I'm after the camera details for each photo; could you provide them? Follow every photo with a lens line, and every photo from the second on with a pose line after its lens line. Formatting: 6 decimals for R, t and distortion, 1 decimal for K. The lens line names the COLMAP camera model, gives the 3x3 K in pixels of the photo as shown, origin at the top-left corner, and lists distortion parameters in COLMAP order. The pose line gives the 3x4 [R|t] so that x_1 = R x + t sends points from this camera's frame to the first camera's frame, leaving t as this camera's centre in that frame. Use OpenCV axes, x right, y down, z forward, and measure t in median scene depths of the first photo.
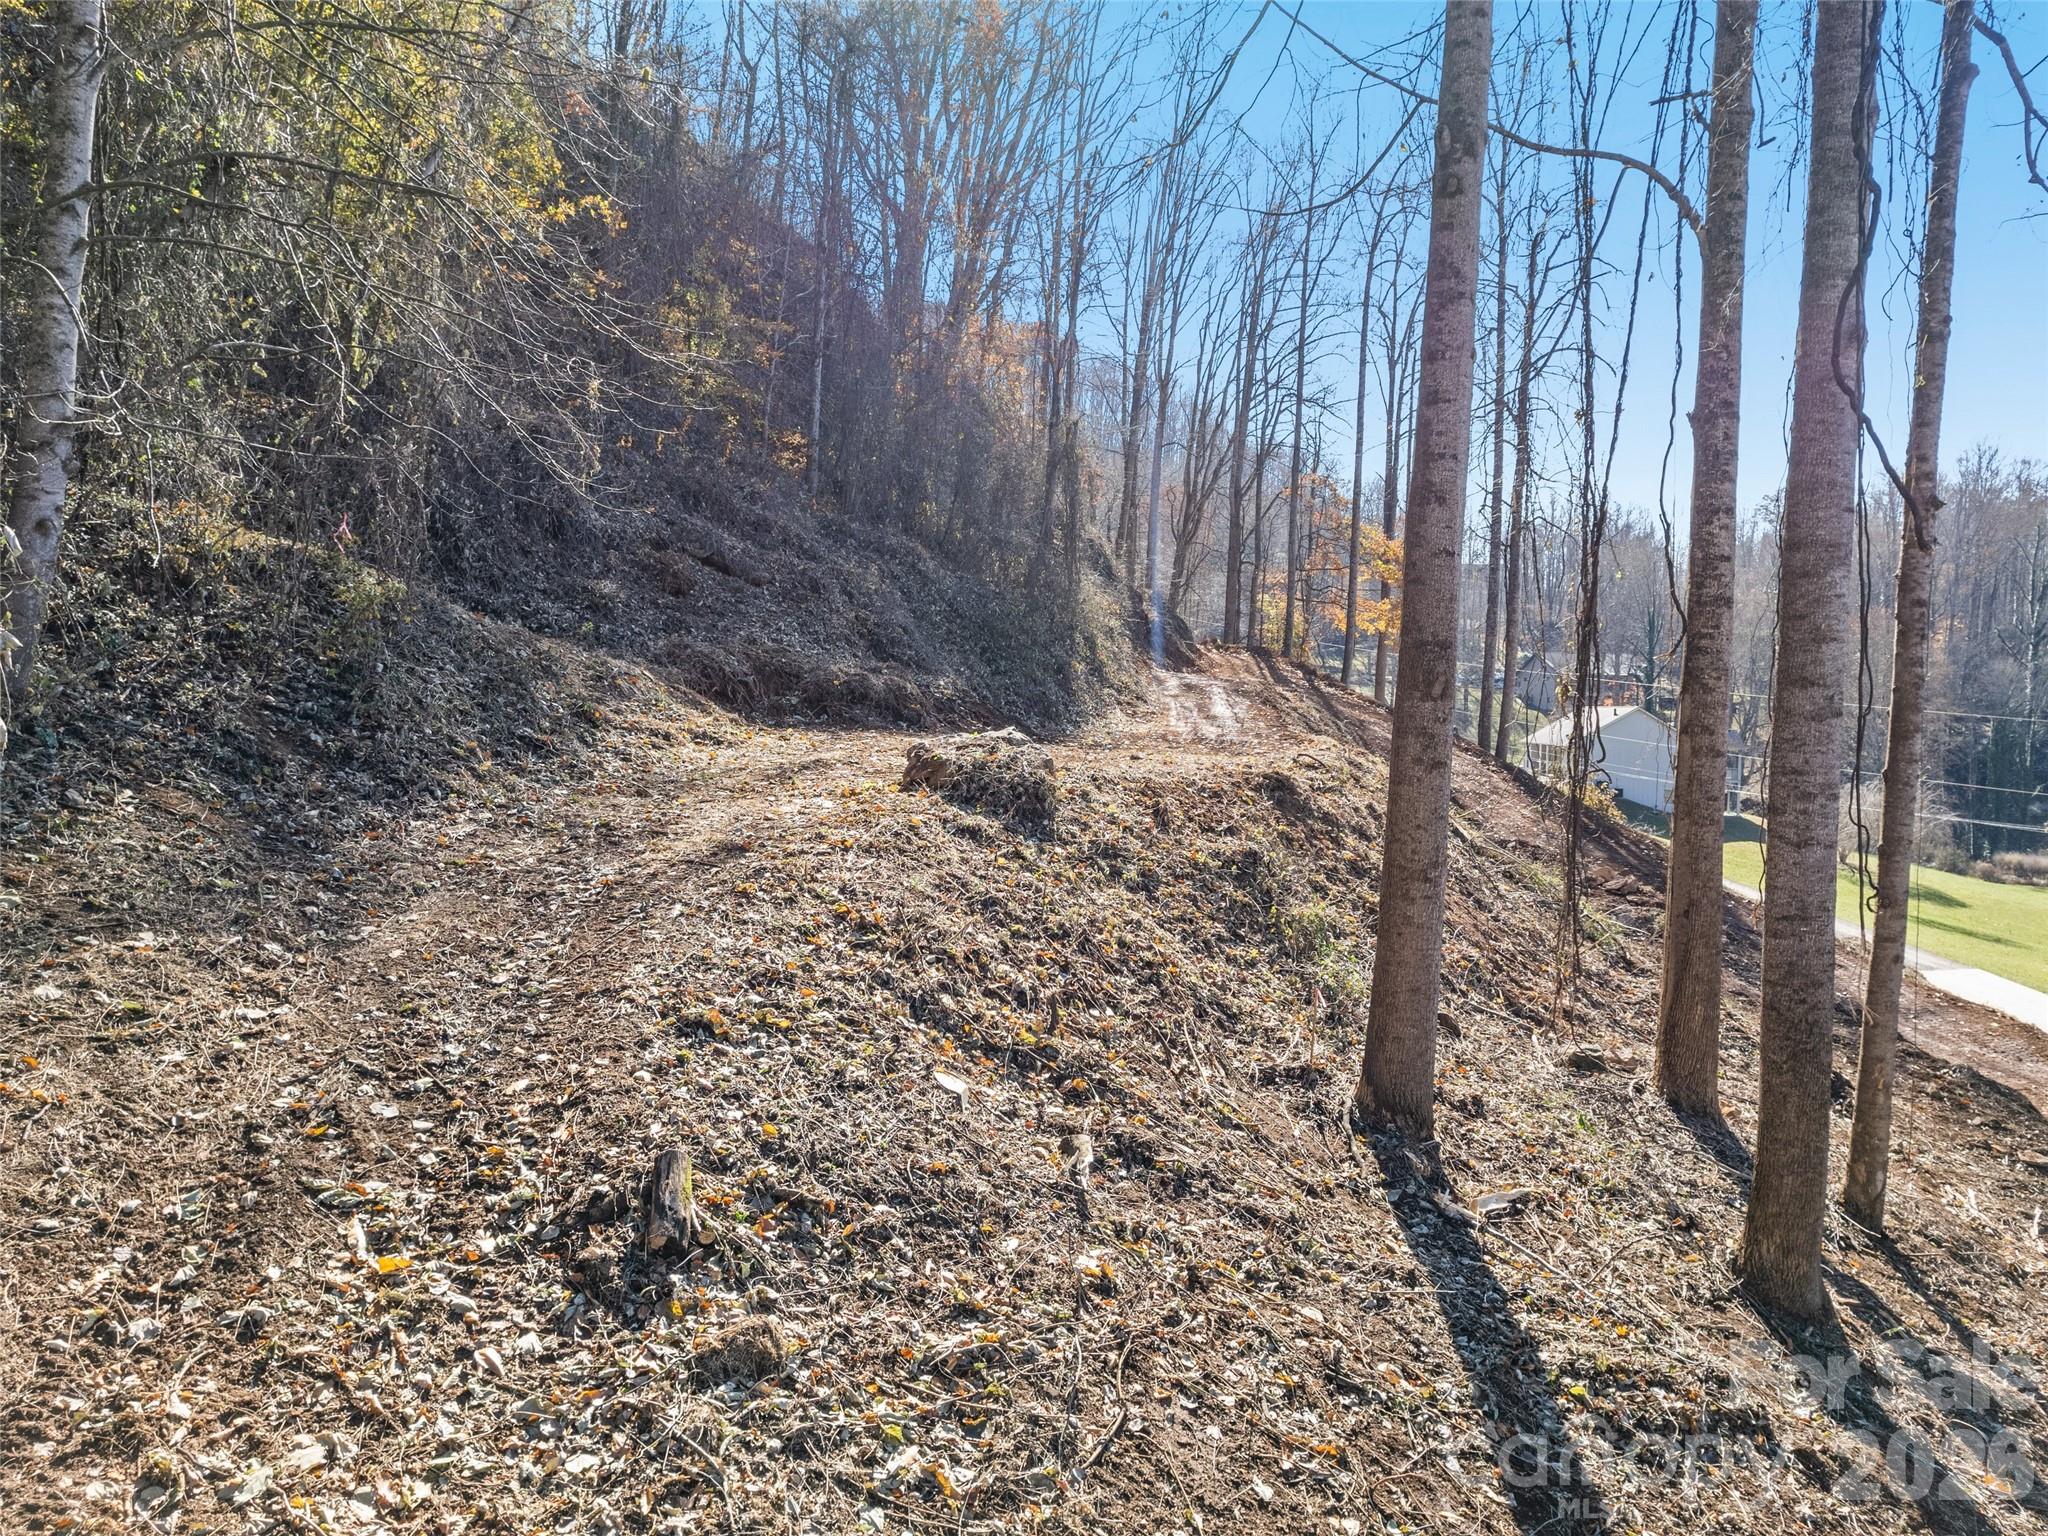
lens RADIAL K [[1470.3, 0, 1024.0], [0, 1470.3, 768.0], [0, 0, 1]] dist [-0.064596, 0.043986]
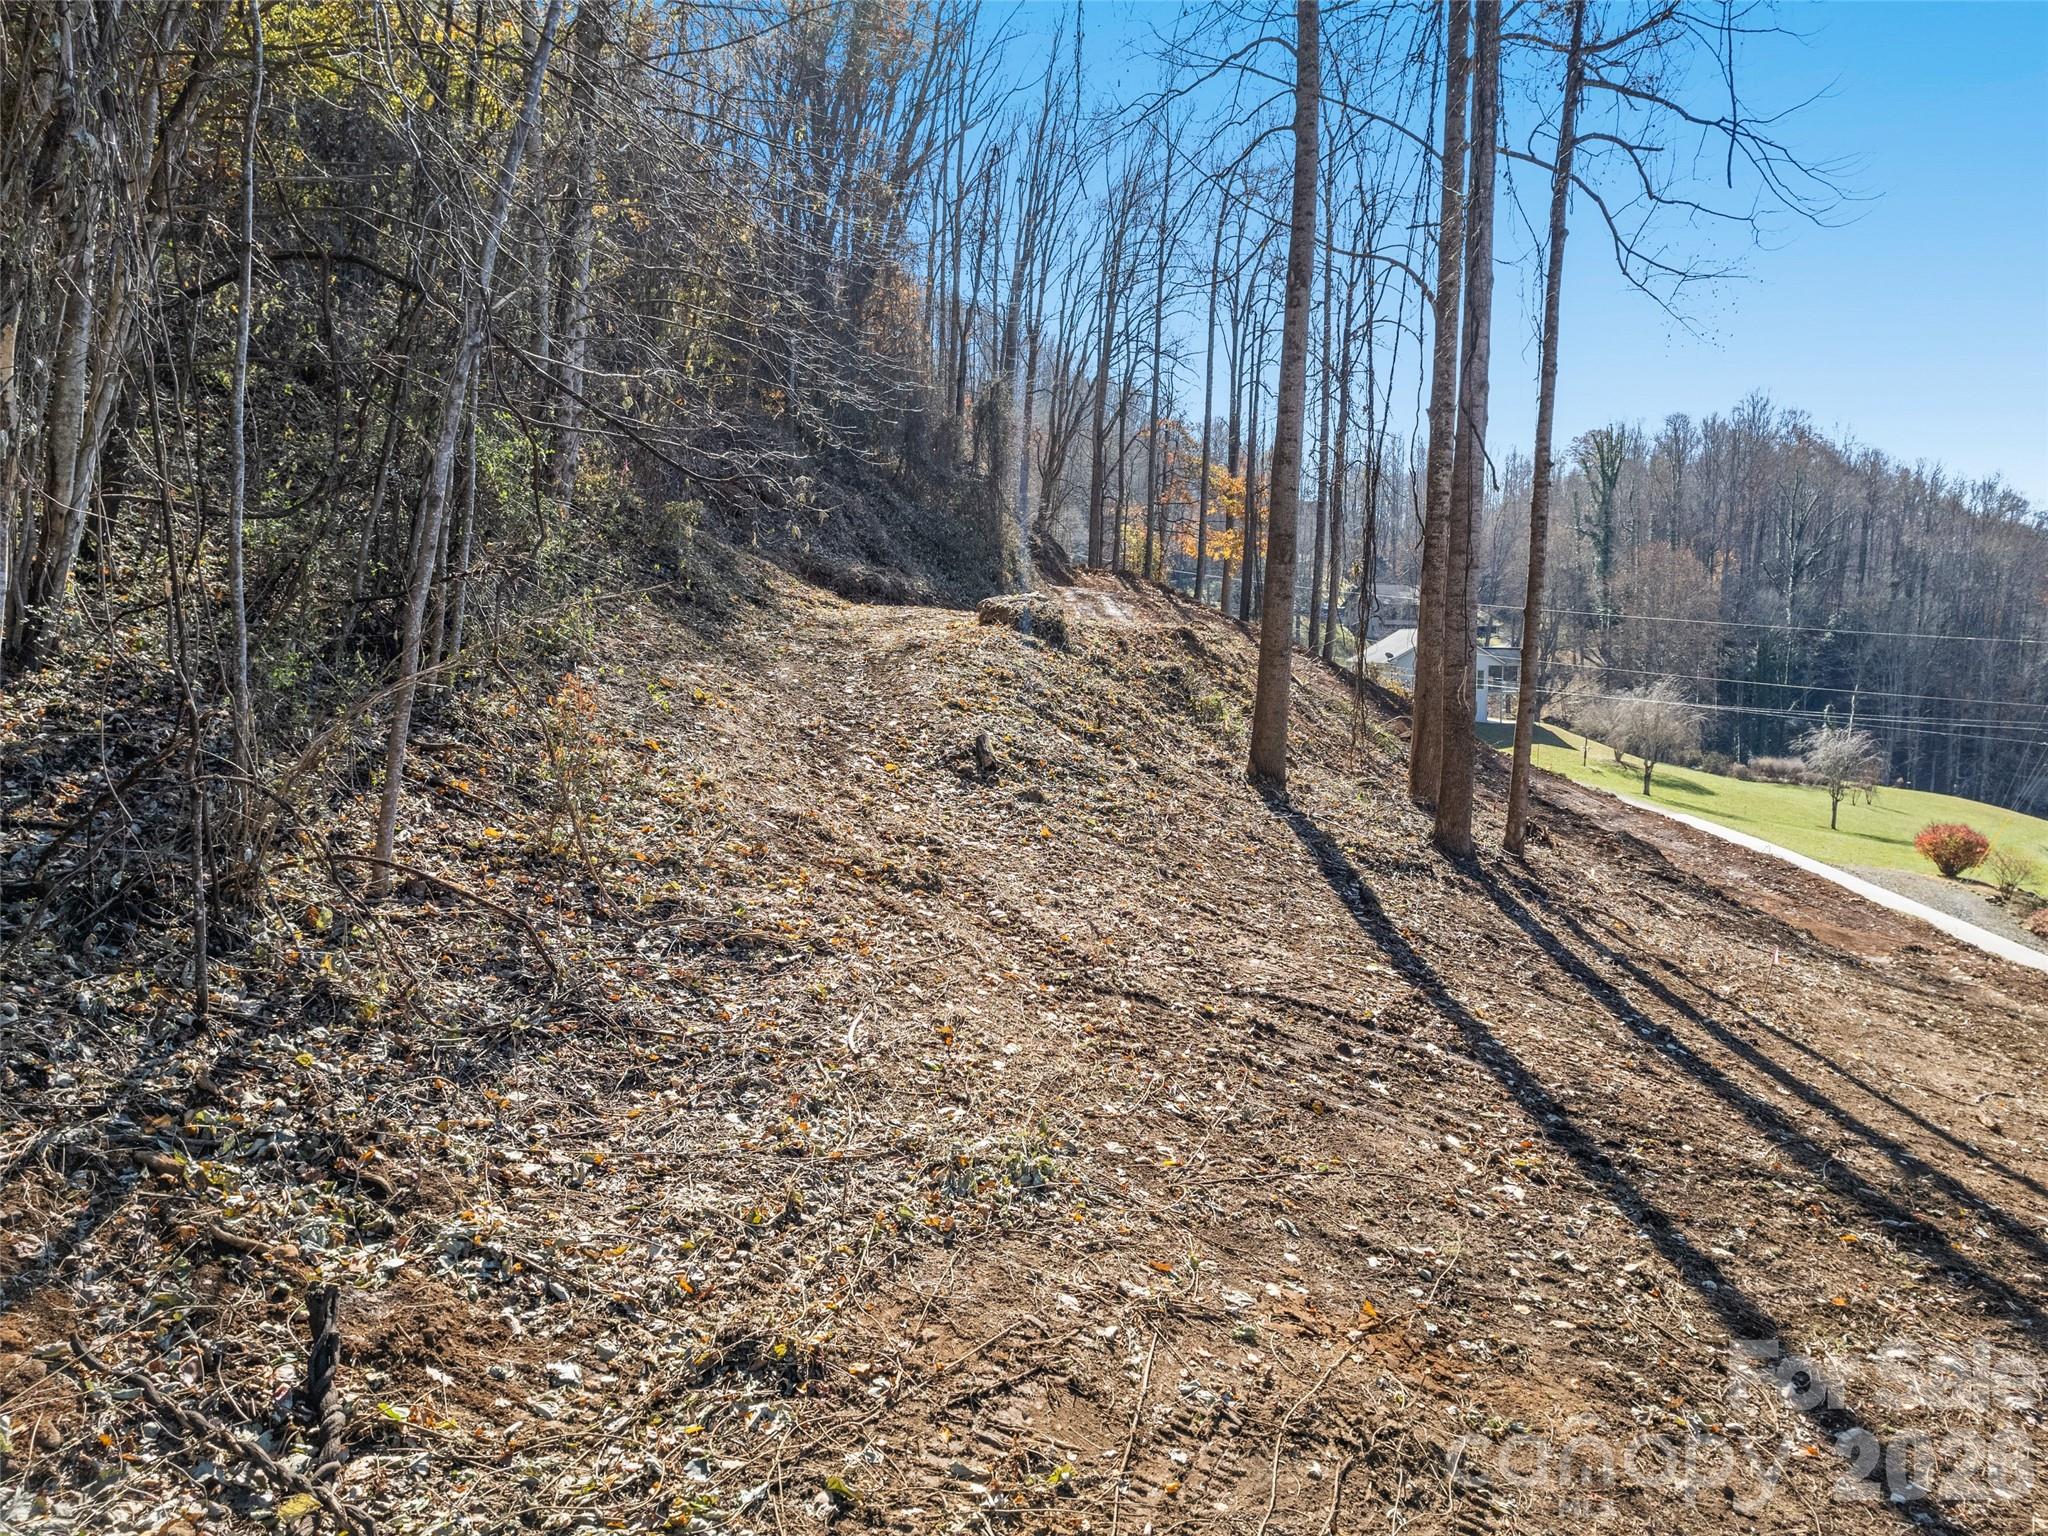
lens RADIAL K [[1470.3, 0, 1024.0], [0, 1470.3, 768.0], [0, 0, 1]] dist [-0.064596, 0.043986]
pose [[0.994003, -0.013110, 0.108562, -0.117000], [0.008408, 0.999012, 0.043650, 0.056499], [-0.109027, -0.042475, 0.993131, -0.379420]]
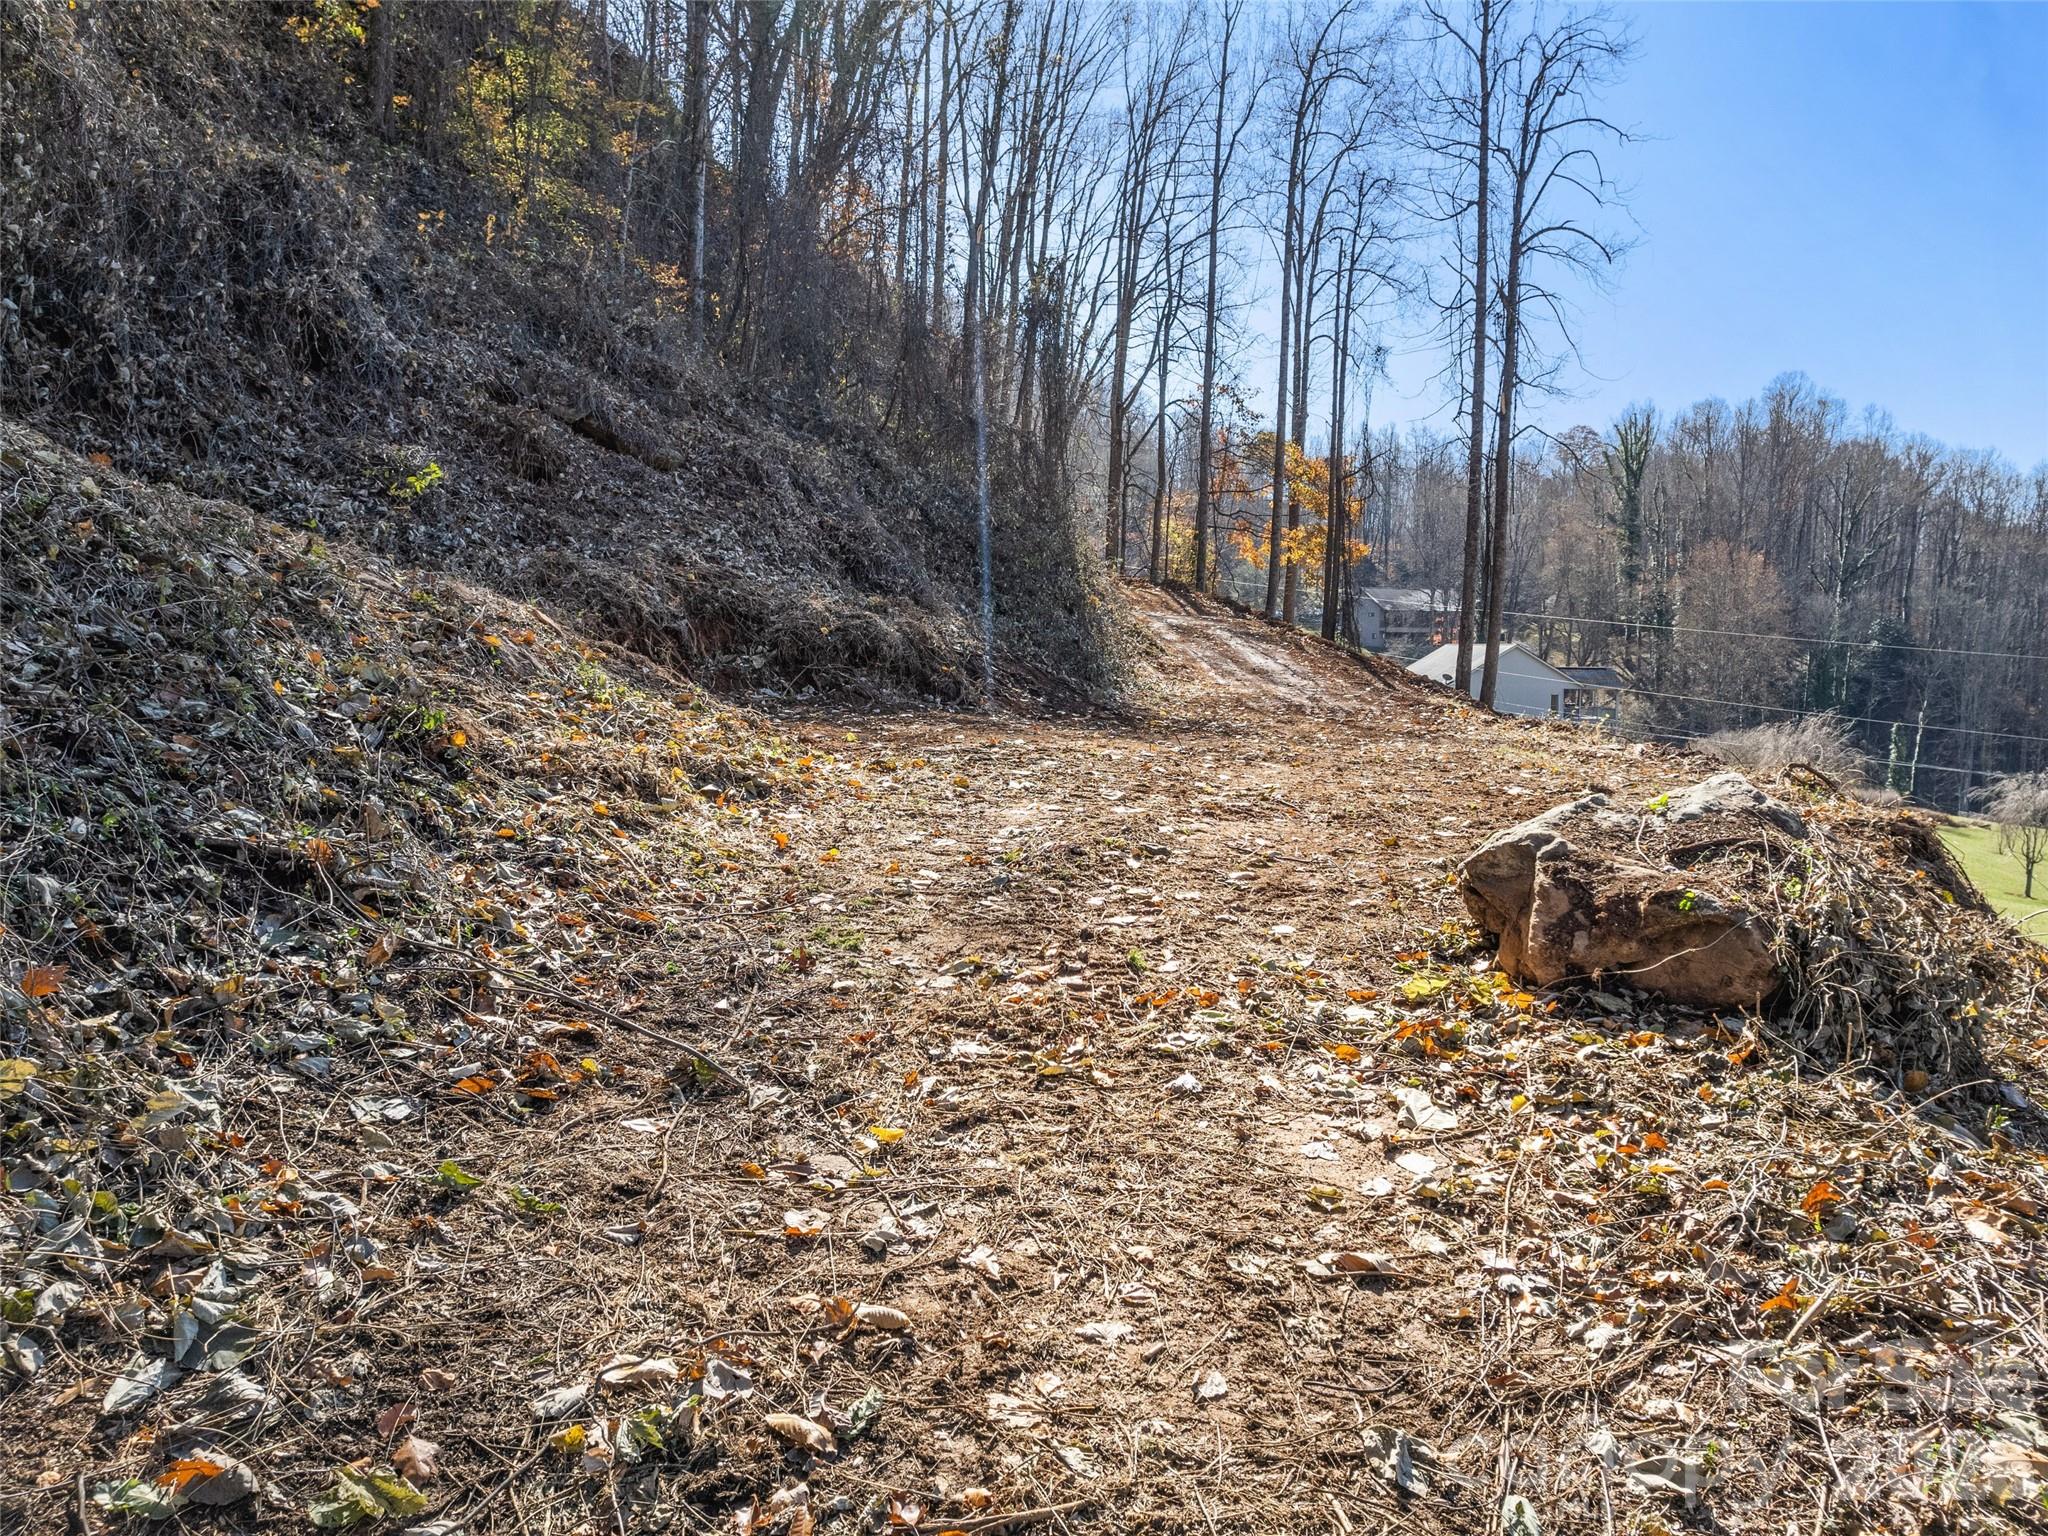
lens RADIAL K [[1470.3, 0, 1024.0], [0, 1470.3, 768.0], [0, 0, 1]] dist [-0.064596, 0.043986]
pose [[0.989956, -0.017609, 0.140274, -0.124499], [0.011586, 0.998980, 0.043639, -0.026080], [-0.140900, -0.041576, 0.989151, 0.382032]]
